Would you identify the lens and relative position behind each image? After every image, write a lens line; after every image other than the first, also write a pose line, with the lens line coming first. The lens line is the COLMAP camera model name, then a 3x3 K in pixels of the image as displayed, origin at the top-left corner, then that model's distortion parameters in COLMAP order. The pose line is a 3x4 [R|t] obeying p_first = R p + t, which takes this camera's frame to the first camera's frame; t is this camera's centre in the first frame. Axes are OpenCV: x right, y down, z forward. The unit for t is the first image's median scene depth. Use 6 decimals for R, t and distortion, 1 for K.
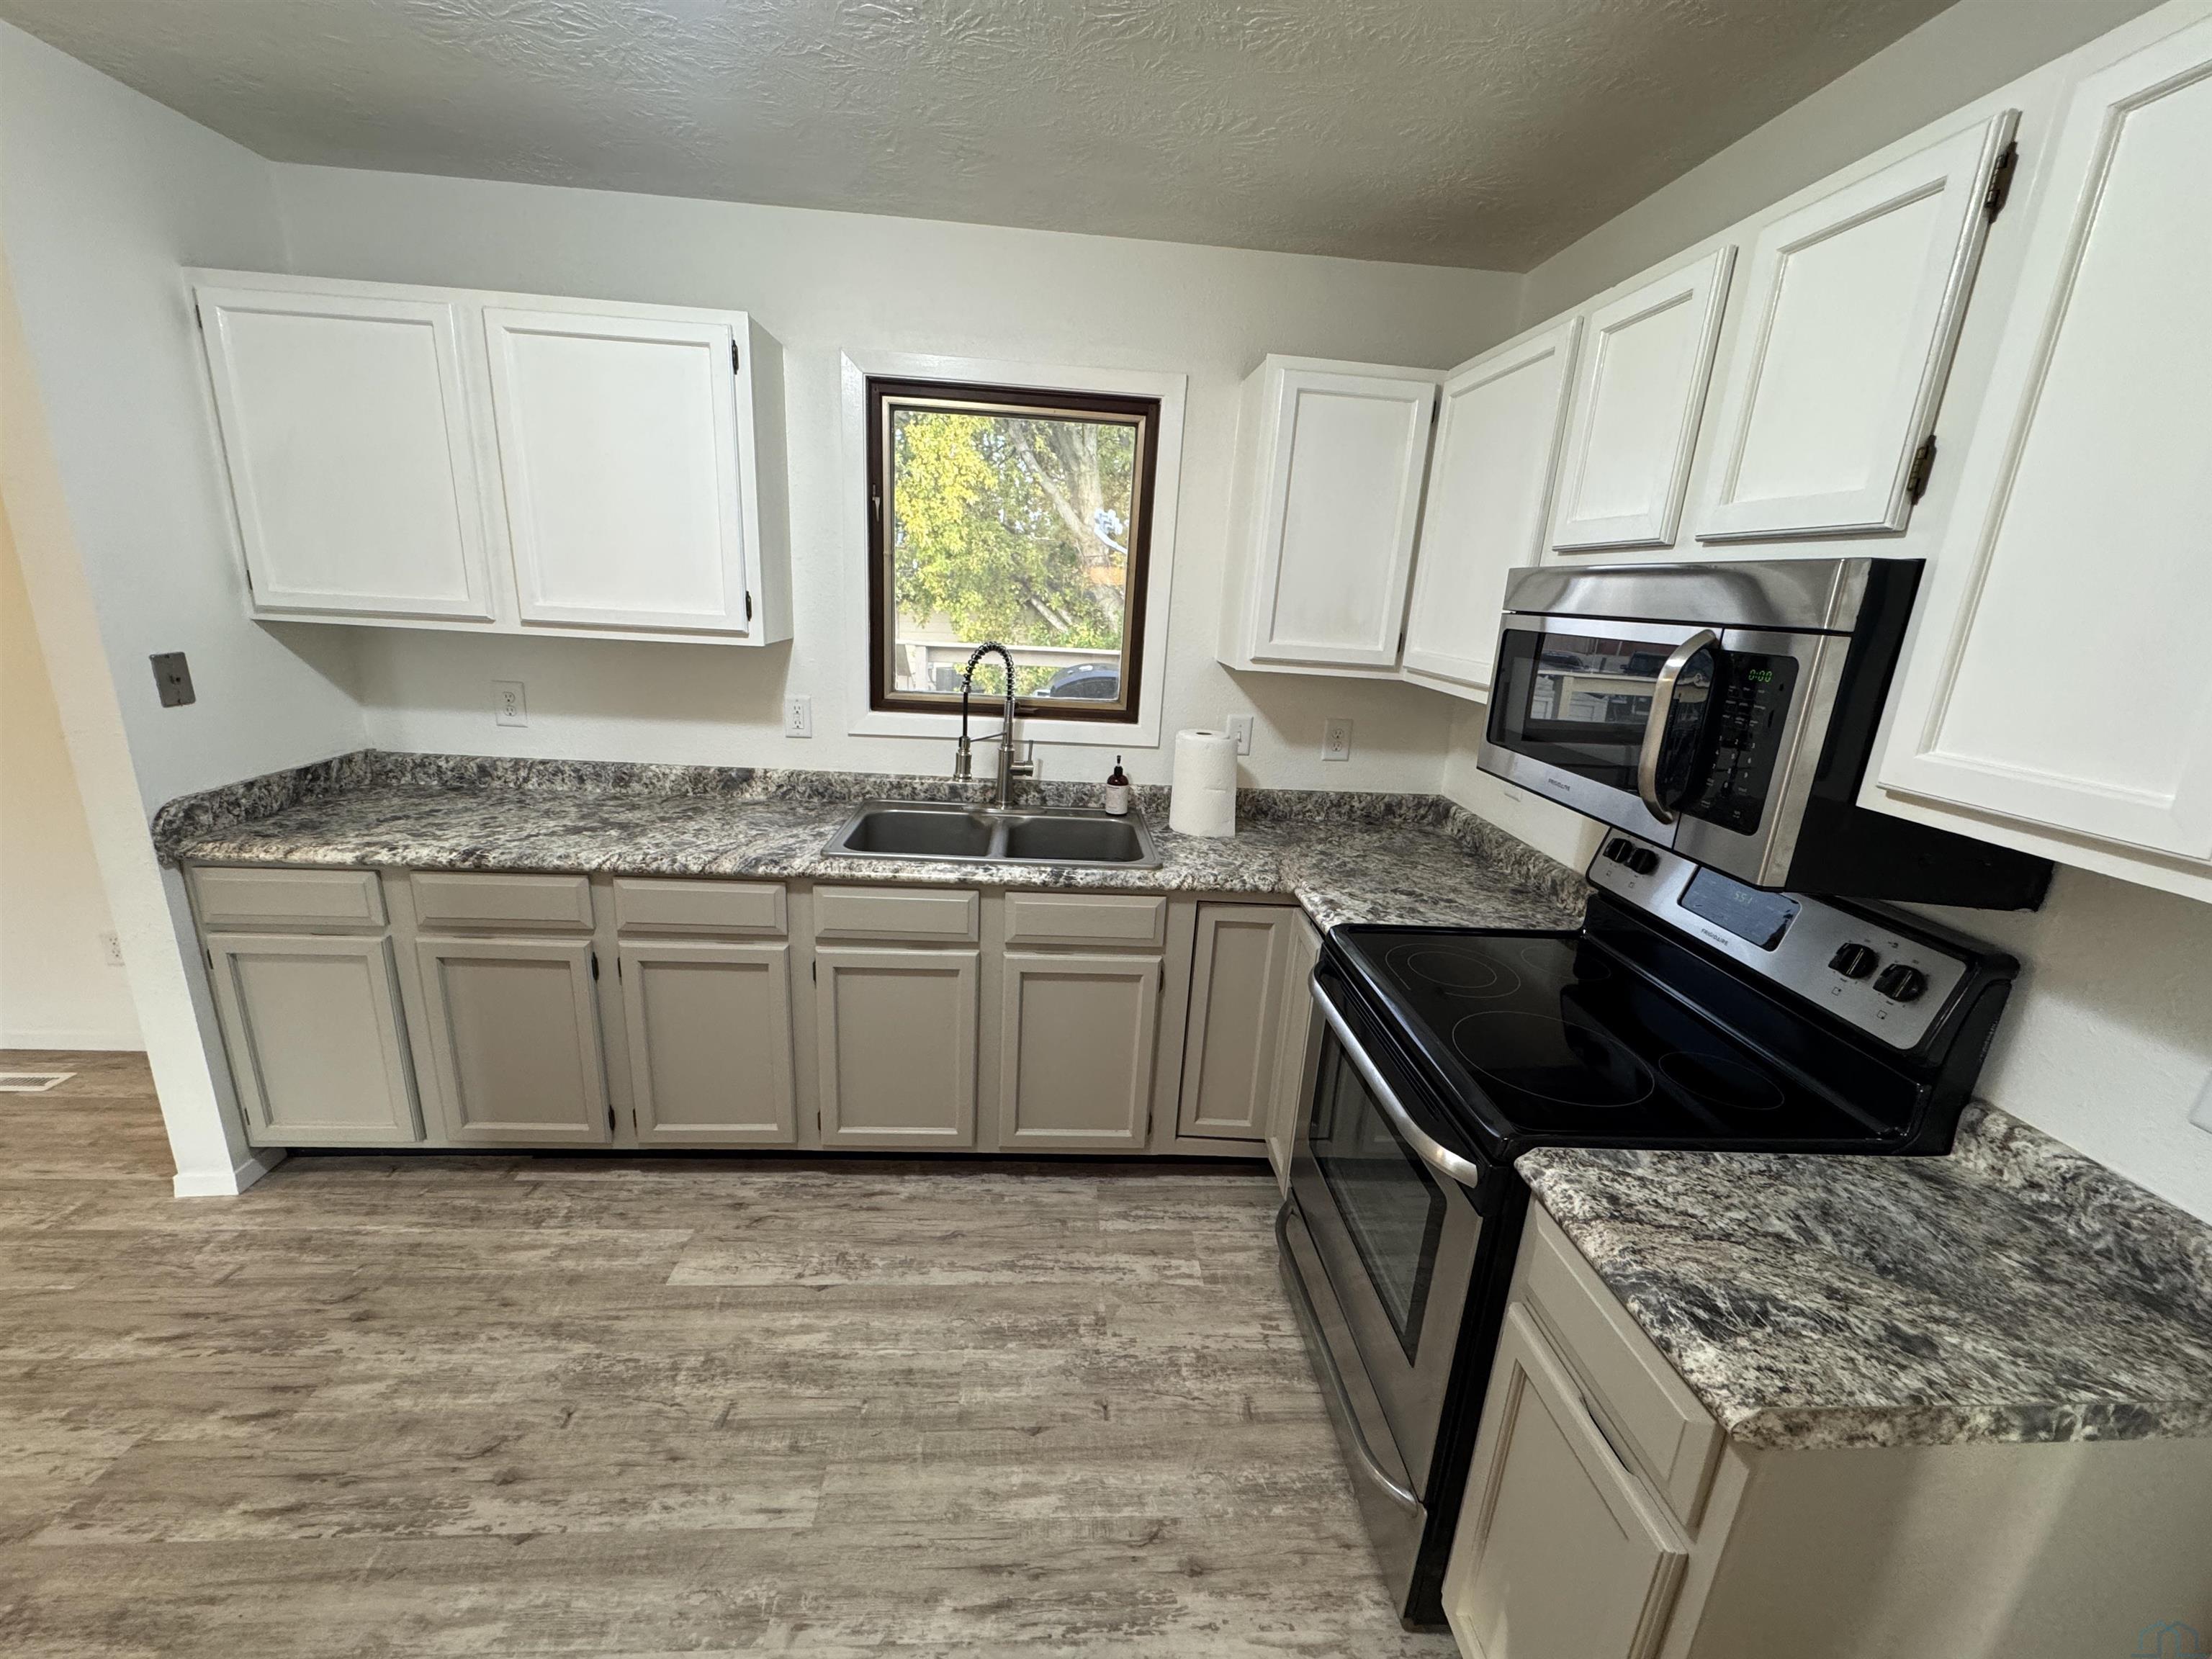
lens RADIAL K [[878.9, 0, 1109.5], [0, 878.9, 826.0], [0, 0, 1]] dist [-0.003925, 0.000276]
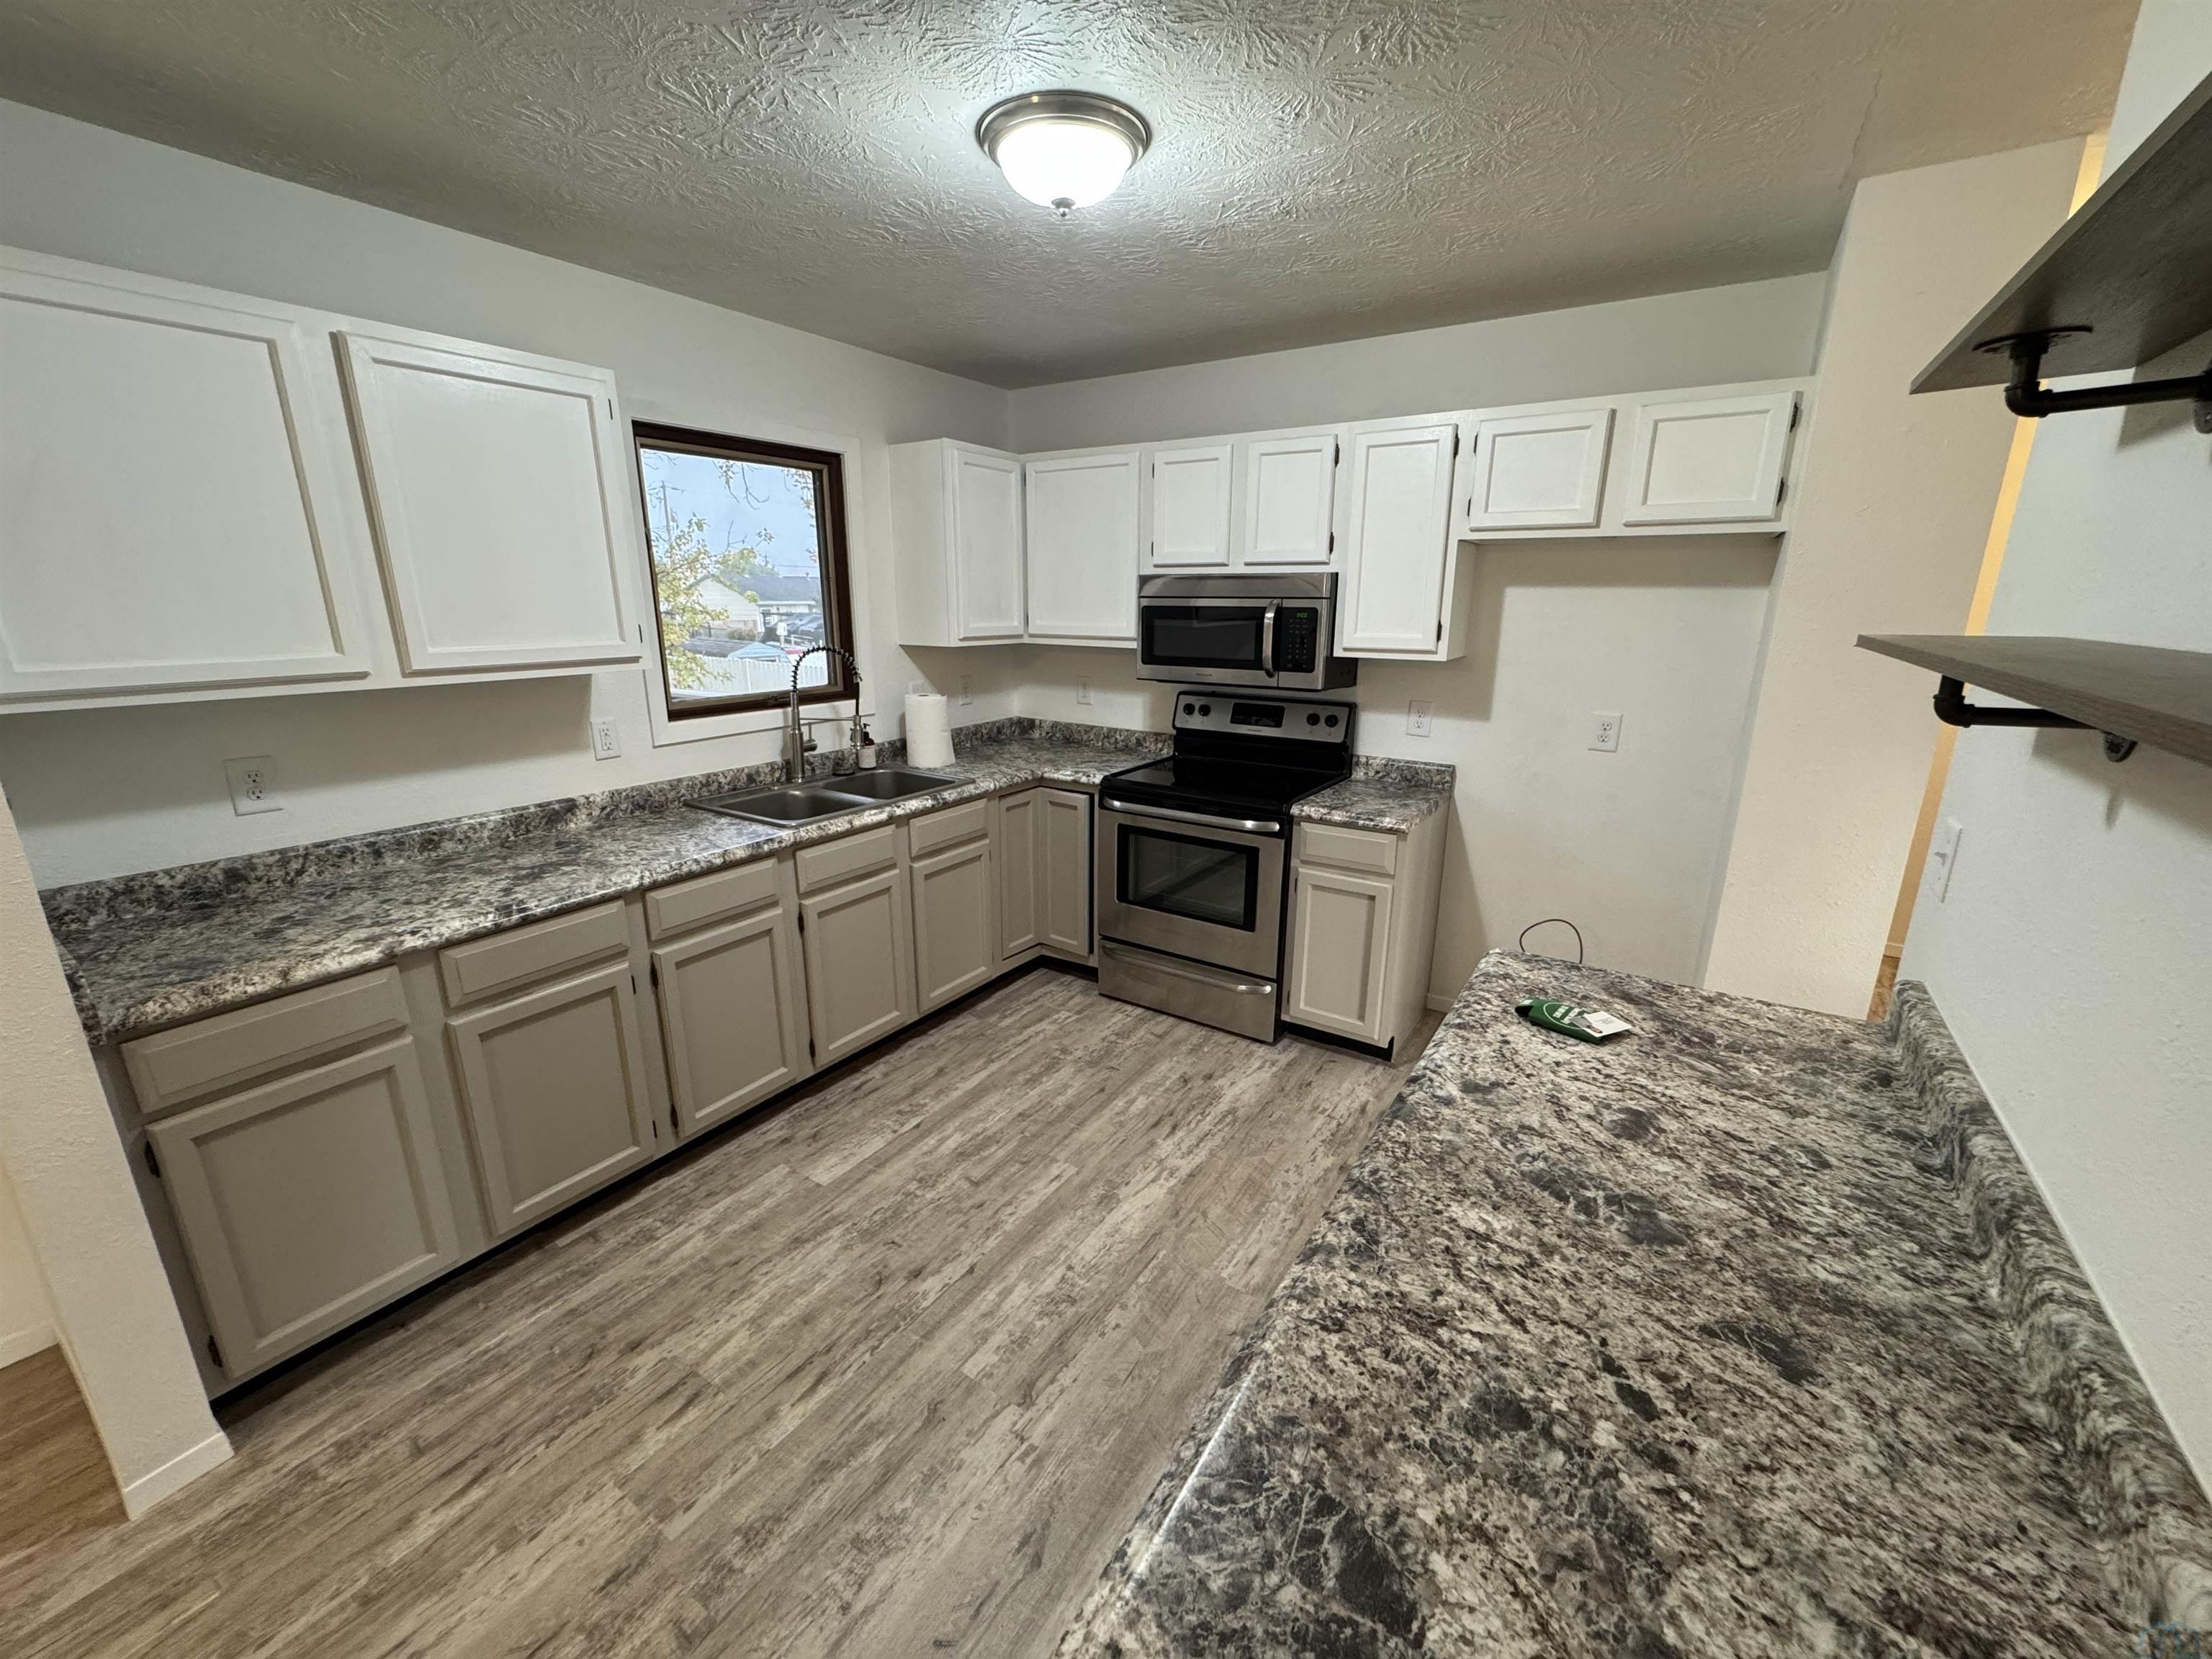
lens RADIAL K [[878.9, 0, 1102.0], [0, 878.9, 825.0], [0, 0, 1]] dist [-0.003925, 0.000276]
pose [[0.607304, -0.256066, 0.752072, -0.952998], [0.240142, 0.961519, 0.133462, -0.028424], [-0.757307, 0.099552, 0.645427, -0.121298]]
